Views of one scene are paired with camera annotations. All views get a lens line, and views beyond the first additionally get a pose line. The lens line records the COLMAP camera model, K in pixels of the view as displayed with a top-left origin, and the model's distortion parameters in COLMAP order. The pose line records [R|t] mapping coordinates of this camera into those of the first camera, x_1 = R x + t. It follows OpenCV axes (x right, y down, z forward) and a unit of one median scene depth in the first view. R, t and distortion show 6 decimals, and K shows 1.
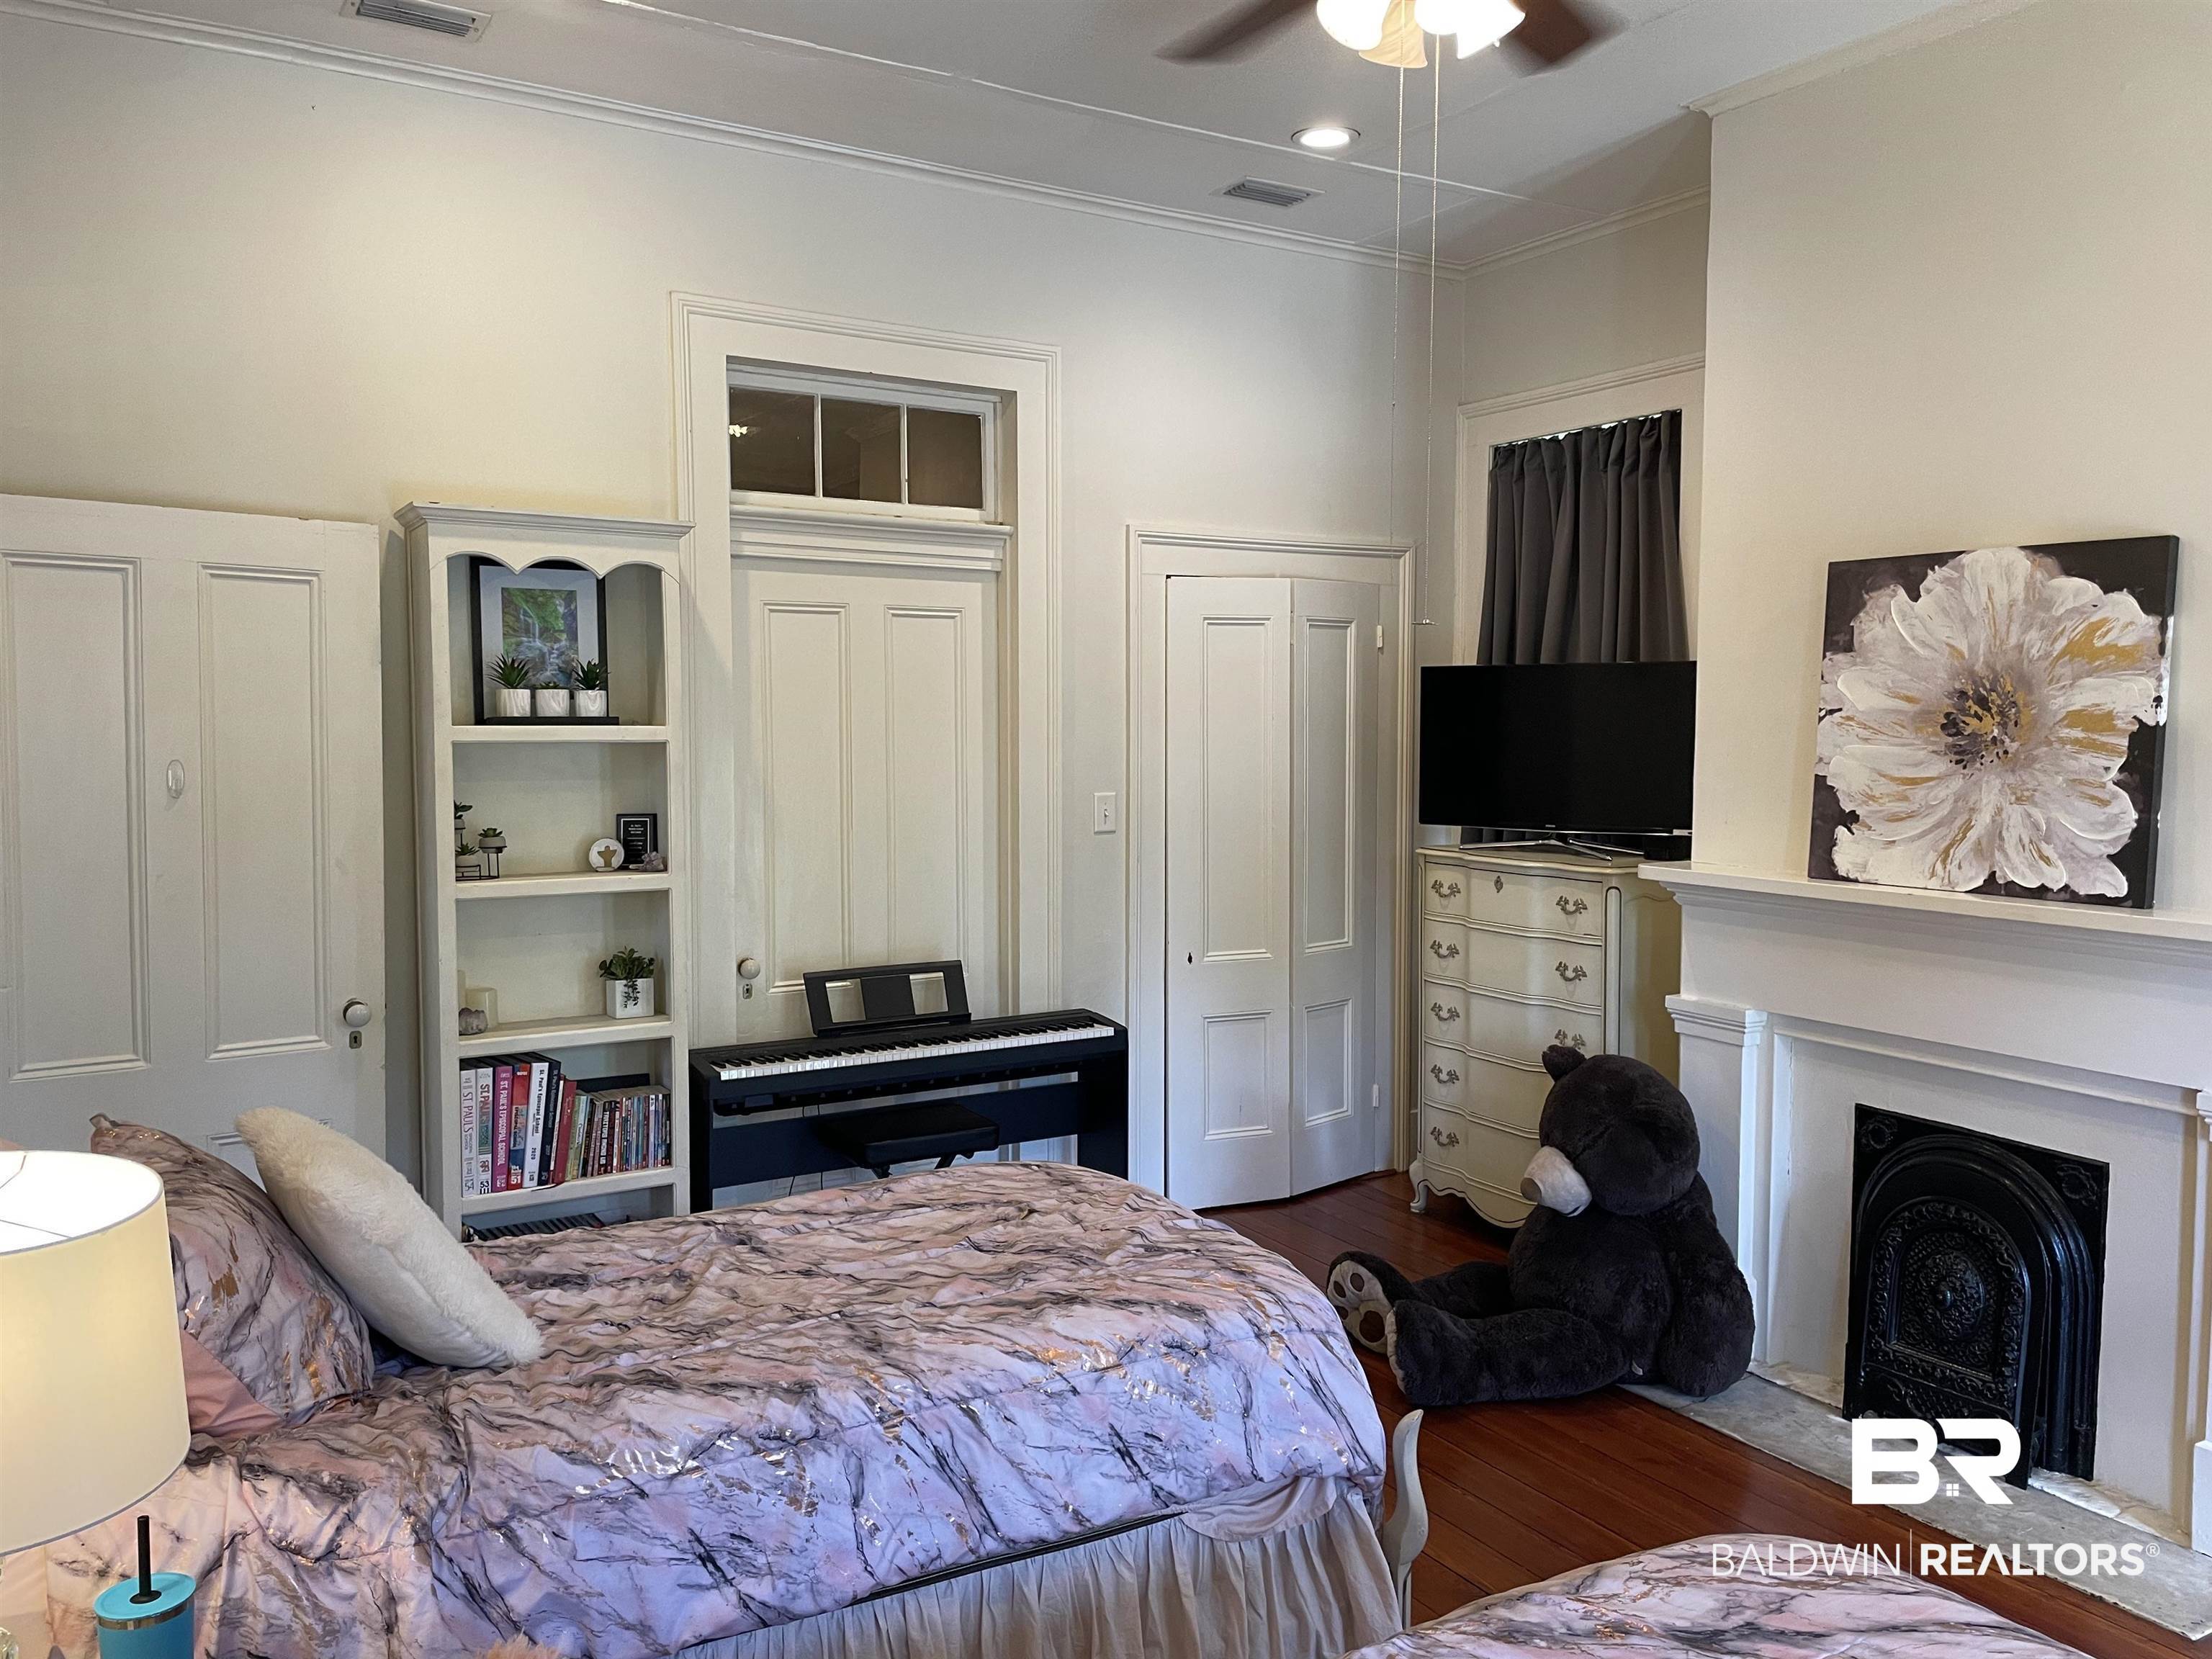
lens RADIAL K [[1676.0, 0, 1120.6], [0, 1676.0, 814.6], [0, 0, 1]] dist [0.101538, -0.139346]
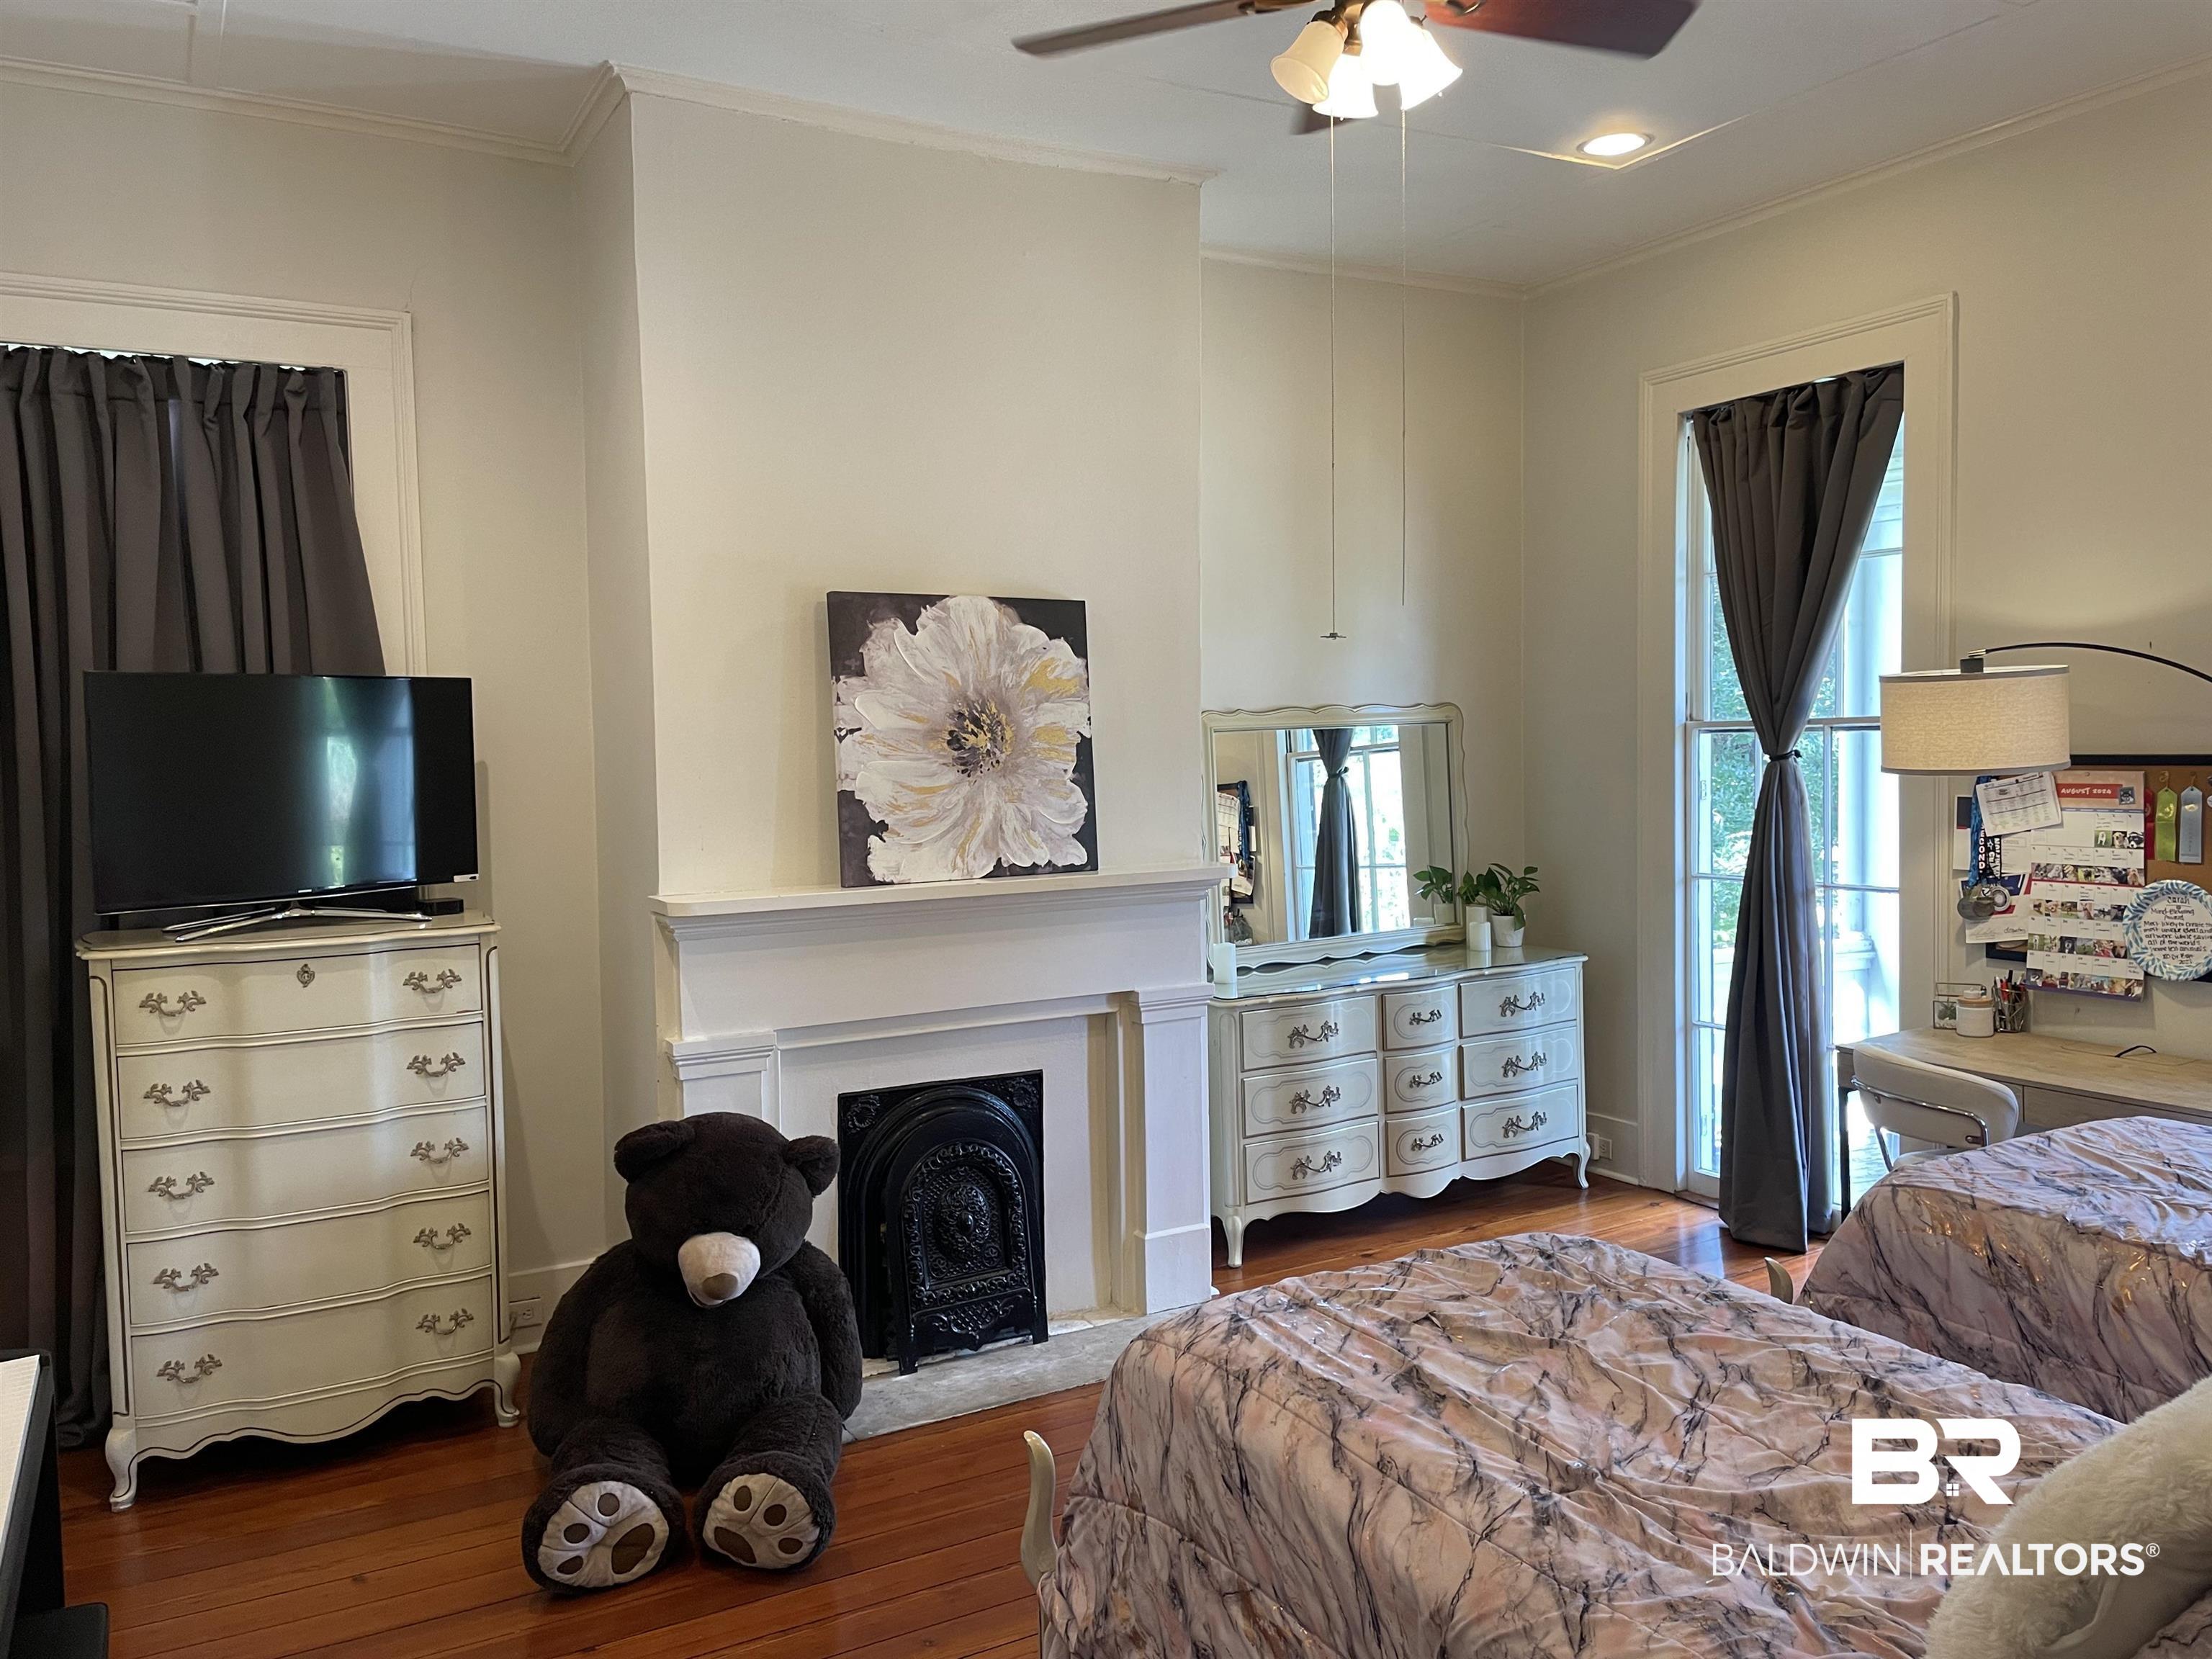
lens RADIAL K [[1676.0, 0, 1120.6], [0, 1676.0, 814.6], [0, 0, 1]] dist [0.101538, -0.139346]
pose [[0.015091, -0.053434, 0.998457, -0.680609], [0.076483, 0.995707, 0.052131, -0.053264], [-0.996957, 0.075578, 0.019113, 0.860476]]
